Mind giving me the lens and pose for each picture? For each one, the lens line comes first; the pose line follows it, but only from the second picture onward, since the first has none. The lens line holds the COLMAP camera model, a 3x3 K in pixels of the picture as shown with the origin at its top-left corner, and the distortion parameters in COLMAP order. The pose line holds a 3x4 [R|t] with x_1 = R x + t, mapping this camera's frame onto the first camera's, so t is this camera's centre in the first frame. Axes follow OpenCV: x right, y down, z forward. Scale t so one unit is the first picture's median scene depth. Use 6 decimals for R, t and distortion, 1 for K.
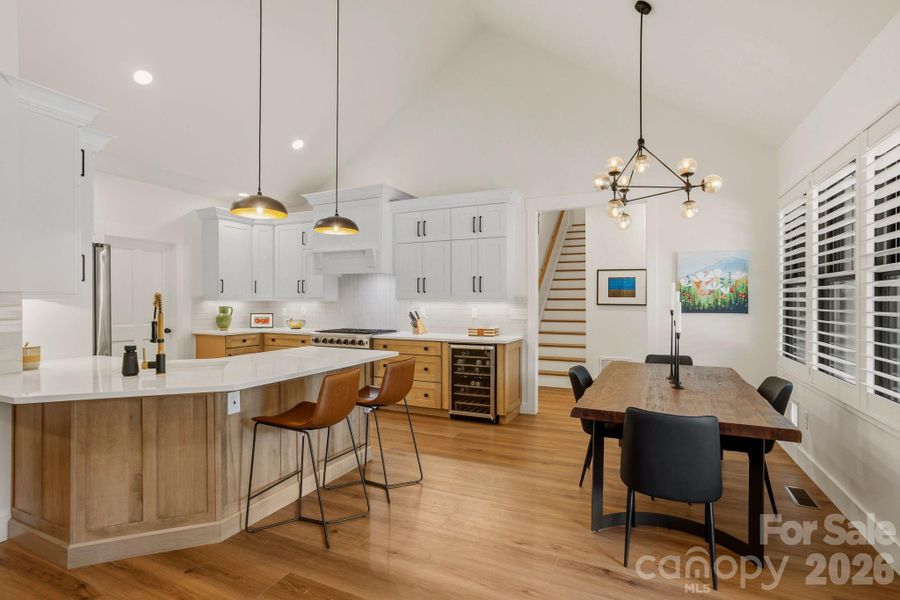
lens RADIAL K [[436.9, 0, 444.6], [0, 436.9, 300.7], [0, 0, 1]] dist [-0.043664, 0.024684]
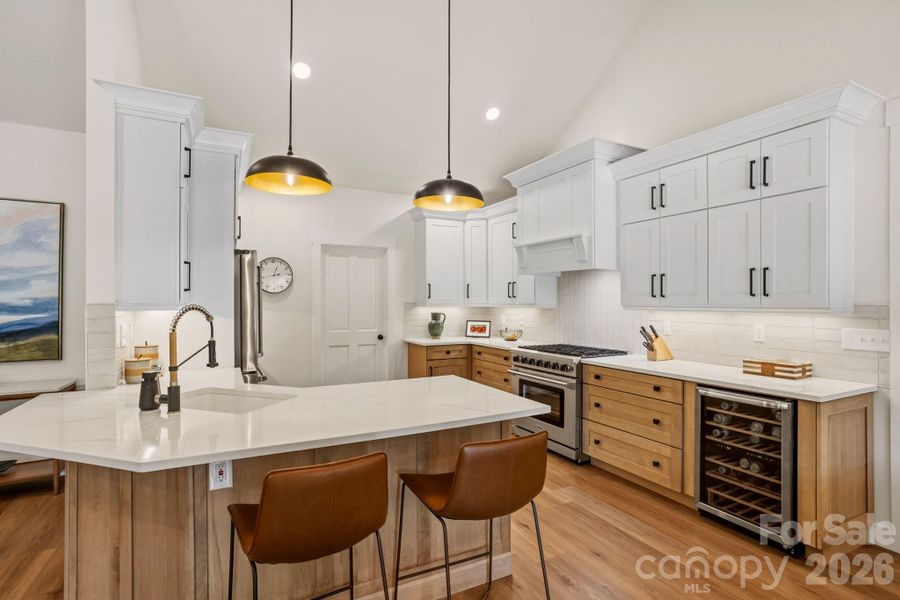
lens RADIAL K [[436.9, 0, 447.2], [0, 436.9, 303.7], [0, 0, 1]] dist [-0.043664, 0.024684]
pose [[0.796379, 0.002989, -0.604791, 0.089313], [-0.000799, 0.999992, 0.003889, -0.012066], [0.604798, -0.002614, 0.796375, 0.332308]]
